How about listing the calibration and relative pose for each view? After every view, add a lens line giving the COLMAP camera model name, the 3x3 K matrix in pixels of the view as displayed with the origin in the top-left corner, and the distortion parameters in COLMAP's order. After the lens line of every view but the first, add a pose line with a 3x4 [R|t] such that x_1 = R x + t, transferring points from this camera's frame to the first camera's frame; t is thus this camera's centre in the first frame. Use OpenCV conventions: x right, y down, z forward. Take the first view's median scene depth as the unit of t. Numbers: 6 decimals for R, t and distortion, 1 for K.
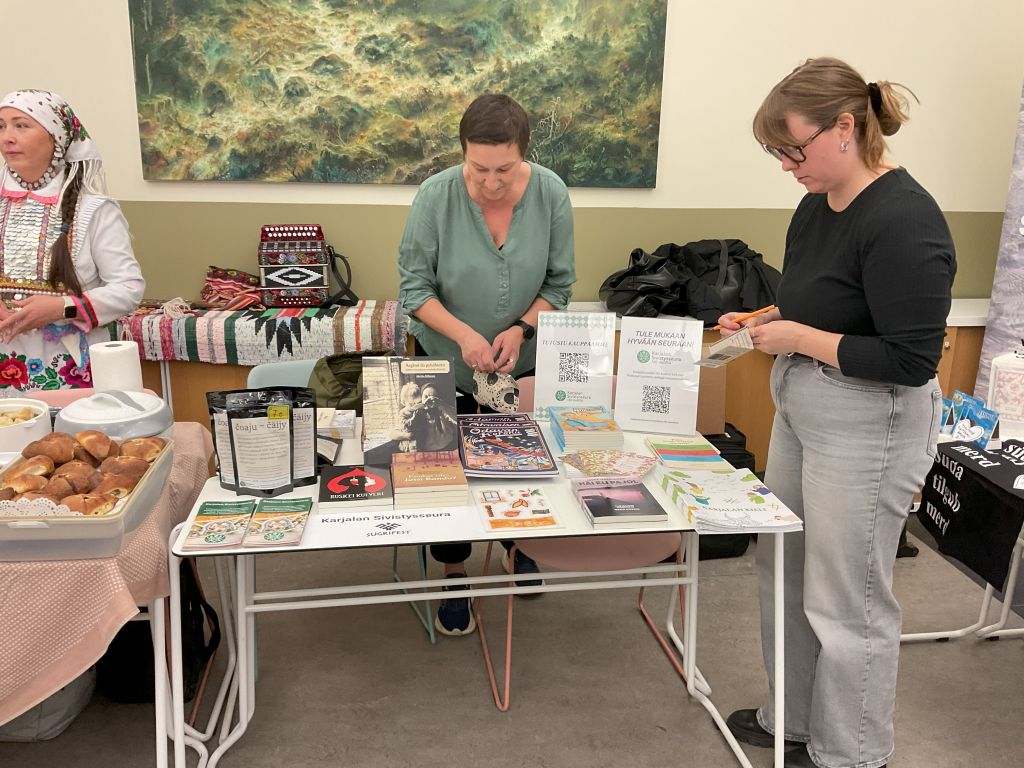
lens RADIAL K [[893.4, 0, 519.3], [0, 893.4, 390.9], [0, 0, 1]] dist [0.029304, -0.031078]
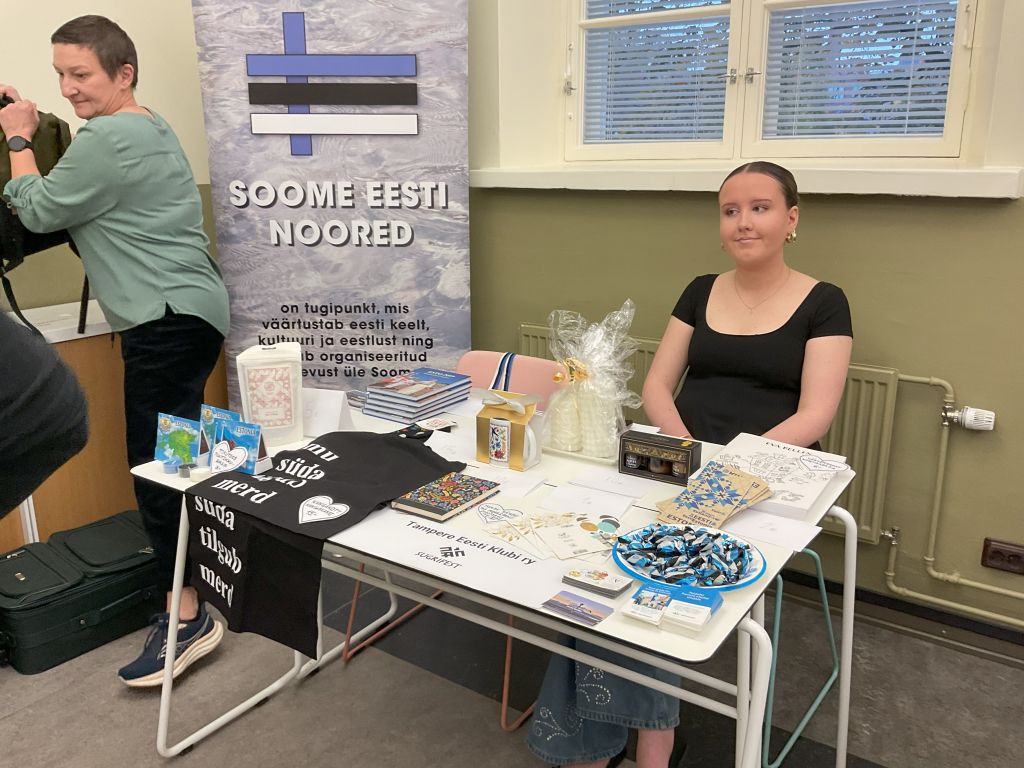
lens RADIAL K [[893.4, 0, 518.1], [0, 893.4, 381.0], [0, 0, 1]] dist [0.029304, -0.031078]
pose [[0.692340, -0.204402, 0.692016, 0.163722], [0.209717, 0.974641, 0.078066, -0.025062], [-0.690423, 0.091080, 0.717649, 0.292787]]
